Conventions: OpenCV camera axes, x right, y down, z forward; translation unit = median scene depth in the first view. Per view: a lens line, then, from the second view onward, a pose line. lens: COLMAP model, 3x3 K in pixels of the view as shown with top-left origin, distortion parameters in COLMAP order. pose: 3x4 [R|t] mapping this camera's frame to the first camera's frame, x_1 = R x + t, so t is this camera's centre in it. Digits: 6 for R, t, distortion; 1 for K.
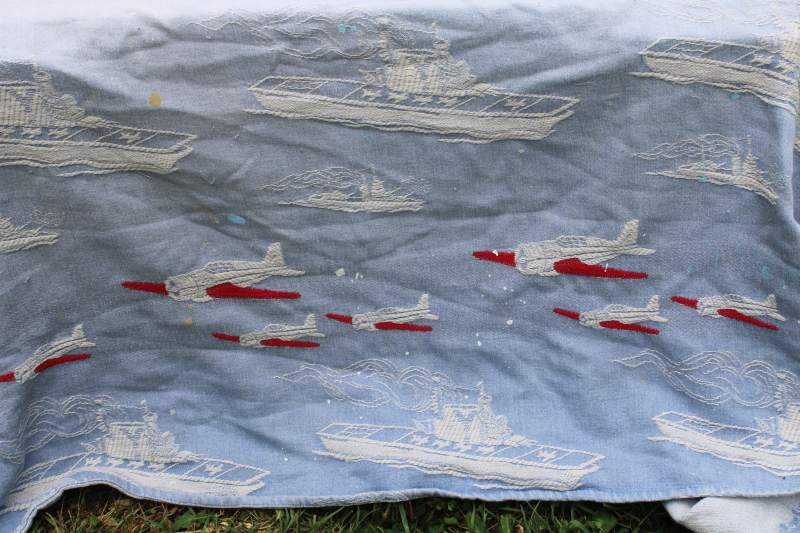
lens RADIAL K [[1318.7, 0, 395.8], [0, 1318.7, 293.2], [0, 0, 1]] dist [-0.012233, 0.000000]
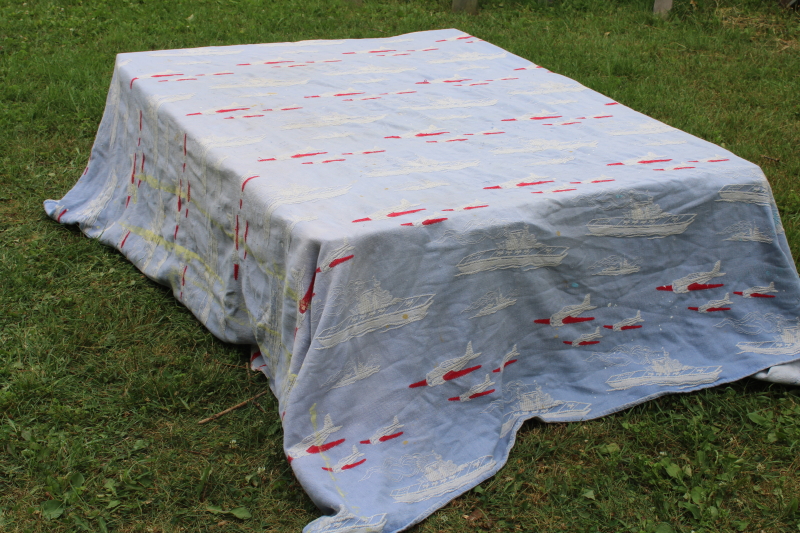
lens RADIAL K [[1318.7, 0, 399.4], [0, 1318.7, 264.9], [0, 0, 1]] dist [-0.012233, 0.000000]
pose [[0.911417, -0.133441, 0.389246, -1.283366], [0.227788, 0.951409, -0.207203, 0.316388], [-0.342683, 0.277514, 0.897527, -0.974984]]
